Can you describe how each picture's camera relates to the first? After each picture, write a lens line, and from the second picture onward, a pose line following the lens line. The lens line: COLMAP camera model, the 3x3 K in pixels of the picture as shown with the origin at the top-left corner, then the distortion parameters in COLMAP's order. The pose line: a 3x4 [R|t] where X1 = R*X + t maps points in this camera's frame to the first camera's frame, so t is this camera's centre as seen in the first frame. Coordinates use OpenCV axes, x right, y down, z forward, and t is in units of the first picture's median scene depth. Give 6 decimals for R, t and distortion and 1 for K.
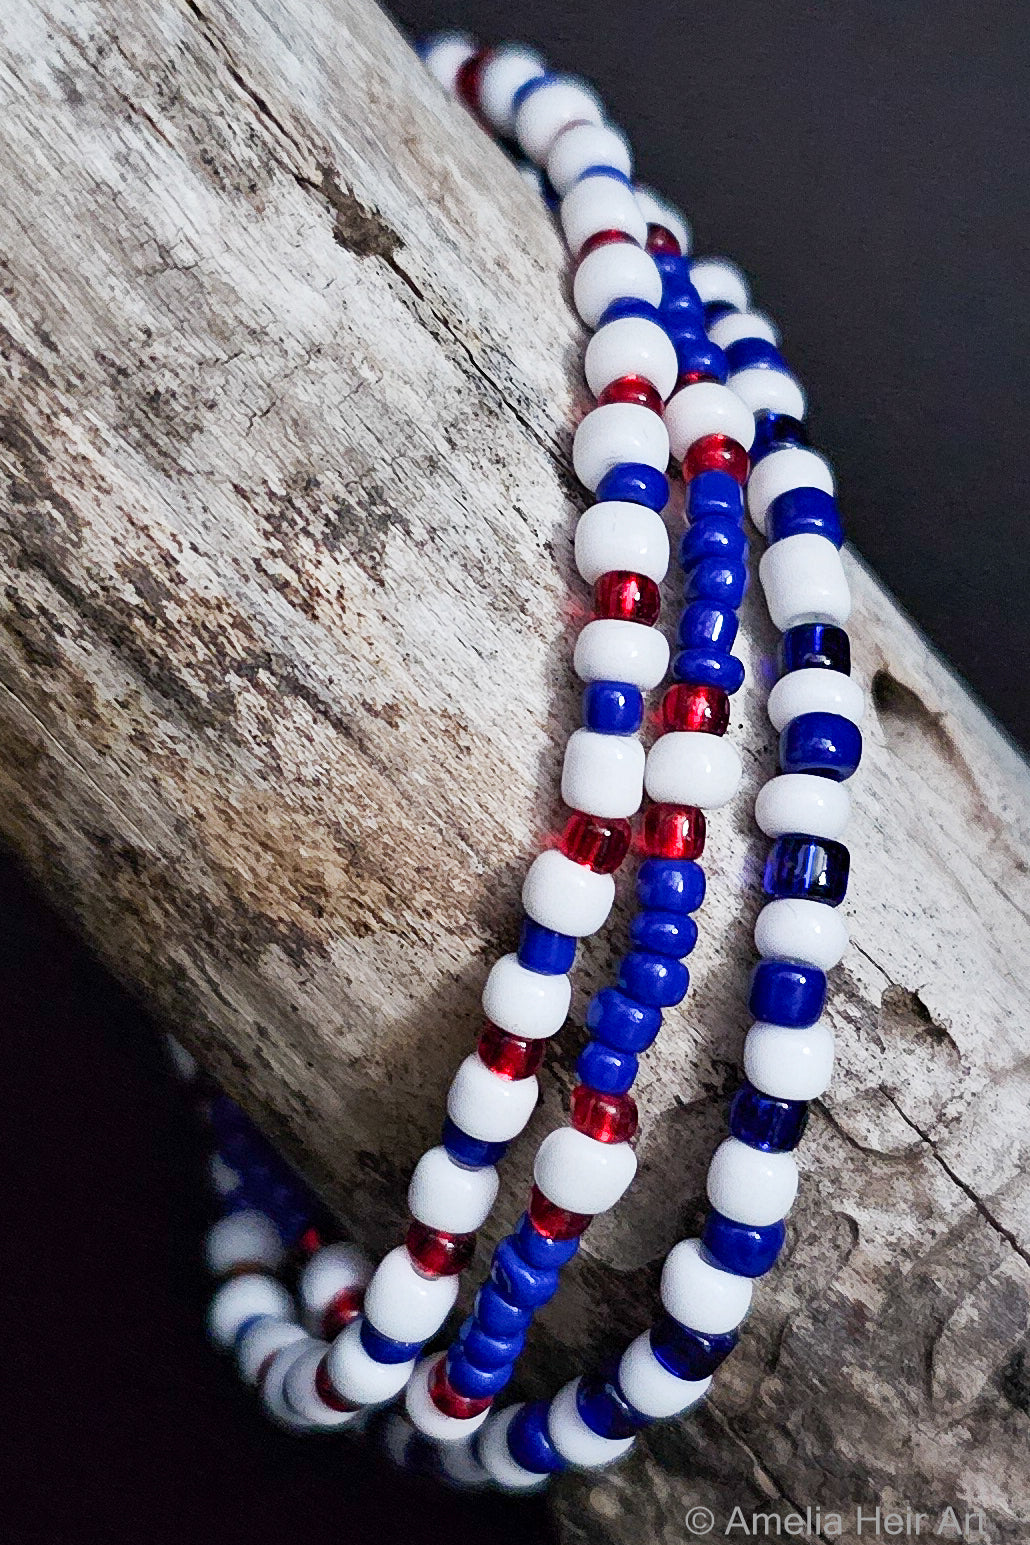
lens RADIAL K [[2748.3, 0, 635.9], [0, 2748.3, 846.1], [0, 0, 1]] dist [0.173427, -1.122725]
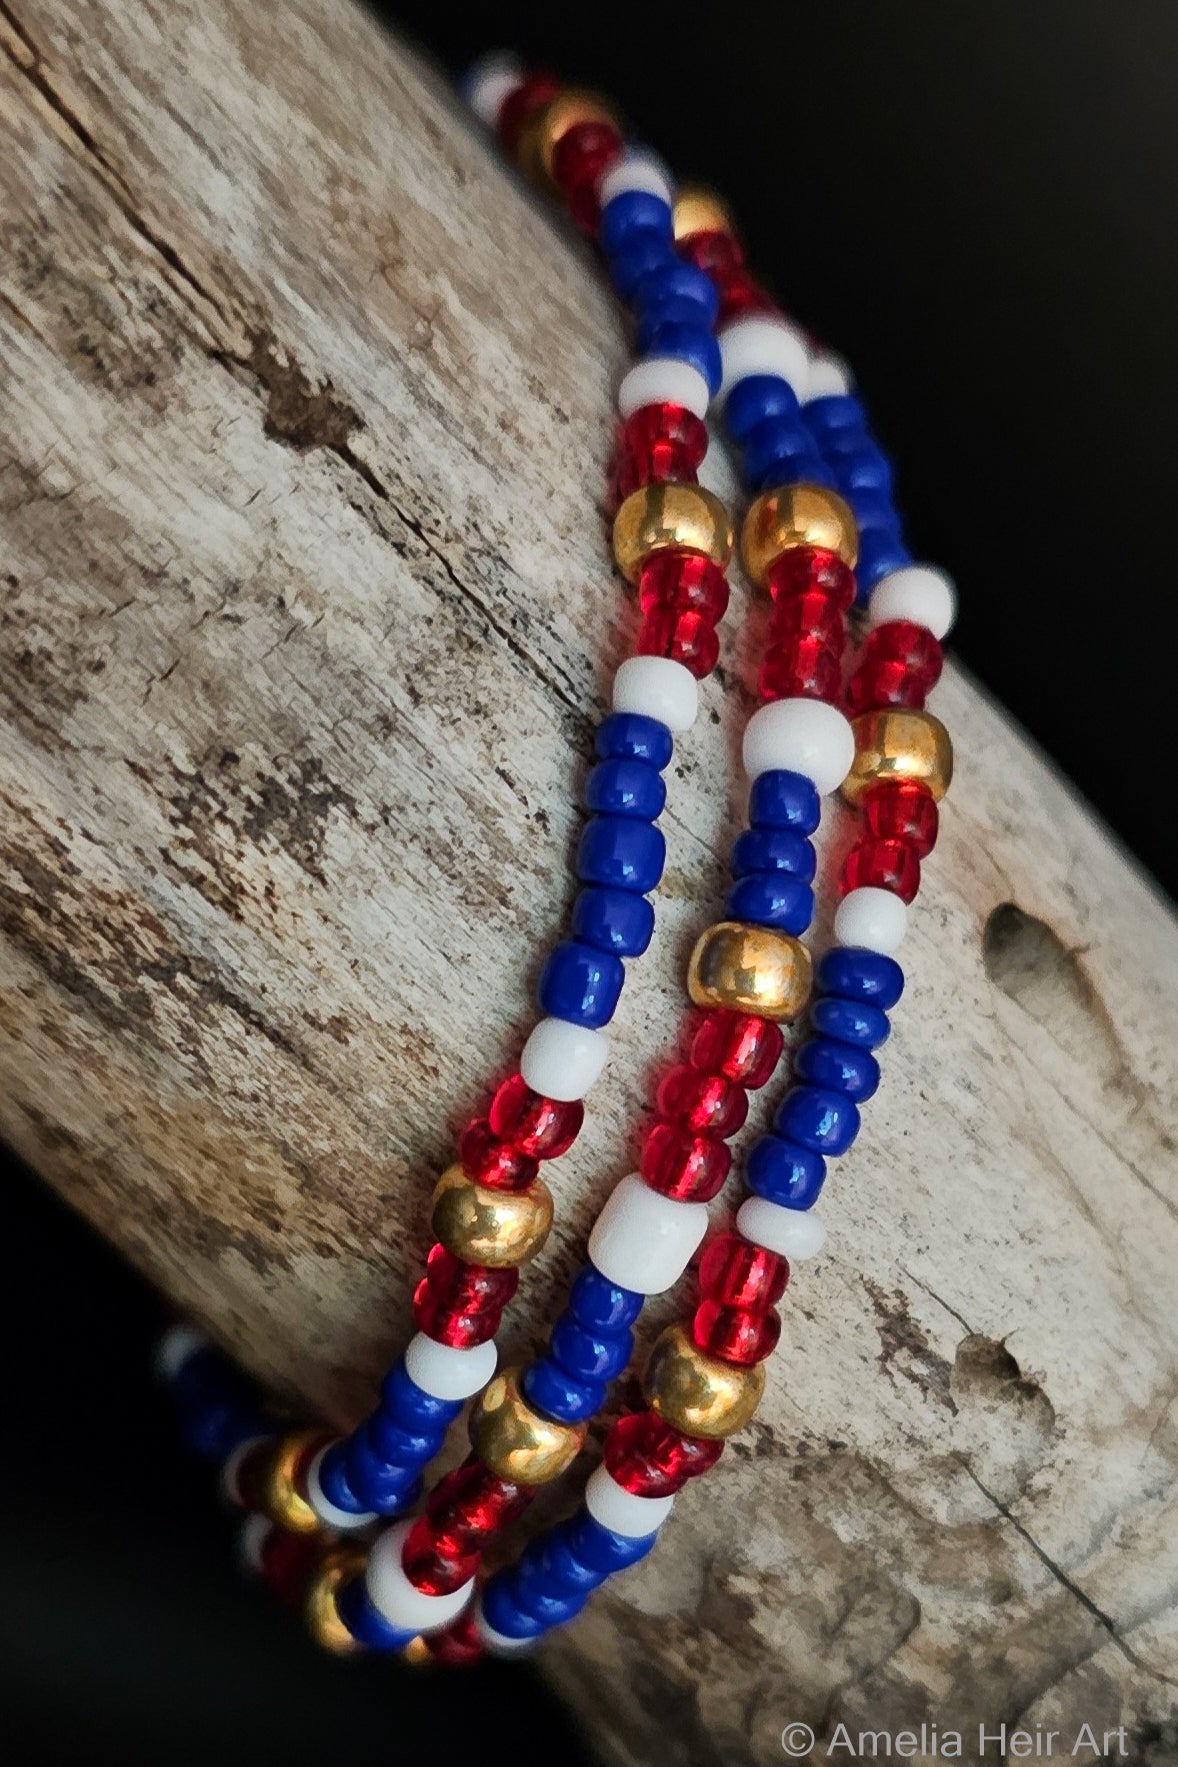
lens RADIAL K [[2834.8, 0, 679.3], [0, 2834.8, 1048.3], [0, 0, 1]] dist [0.115988, -0.901231]
pose [[0.991251, 0.047810, -0.123028, 0.114255], [-0.021868, 0.978697, 0.204142, -0.216459], [0.130167, -0.199665, 0.971180, 0.201584]]
